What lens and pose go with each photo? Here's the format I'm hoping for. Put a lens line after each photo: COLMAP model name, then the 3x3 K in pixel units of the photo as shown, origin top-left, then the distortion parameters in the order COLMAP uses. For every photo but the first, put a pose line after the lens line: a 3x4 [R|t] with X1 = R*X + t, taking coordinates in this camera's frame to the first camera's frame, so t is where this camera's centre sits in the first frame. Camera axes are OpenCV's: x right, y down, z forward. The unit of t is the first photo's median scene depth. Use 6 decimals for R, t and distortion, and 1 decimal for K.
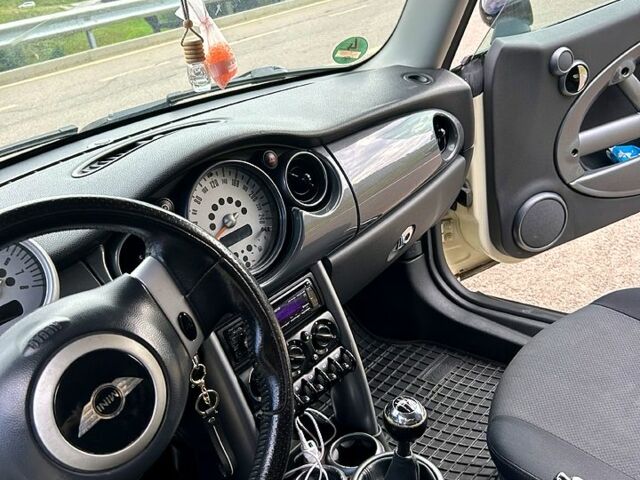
lens RADIAL K [[646.8, 0, 320.0], [0, 646.8, 240.0], [0, 0, 1]] dist [0.047497, -0.009046]
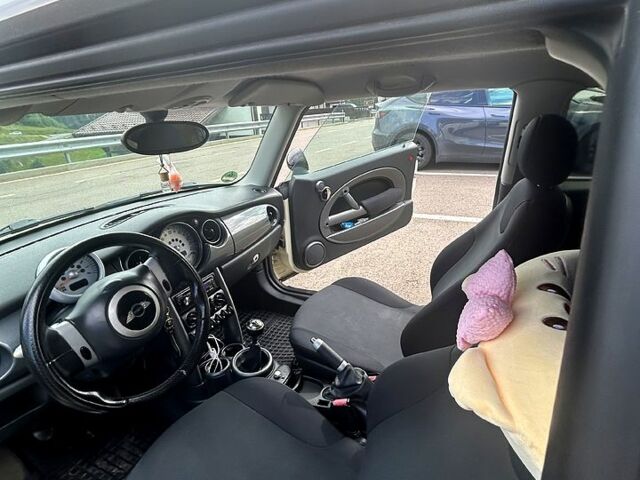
lens RADIAL K [[349.6, 0, 321.9], [0, 349.6, 239.6], [0, 0, 1]] dist [-0.004392, 0.002673]
pose [[0.950548, 0.002239, 0.310569, -0.031414], [0.028682, 0.995068, -0.094960, 0.061088], [-0.309250, 0.099171, 0.945796, -0.283965]]
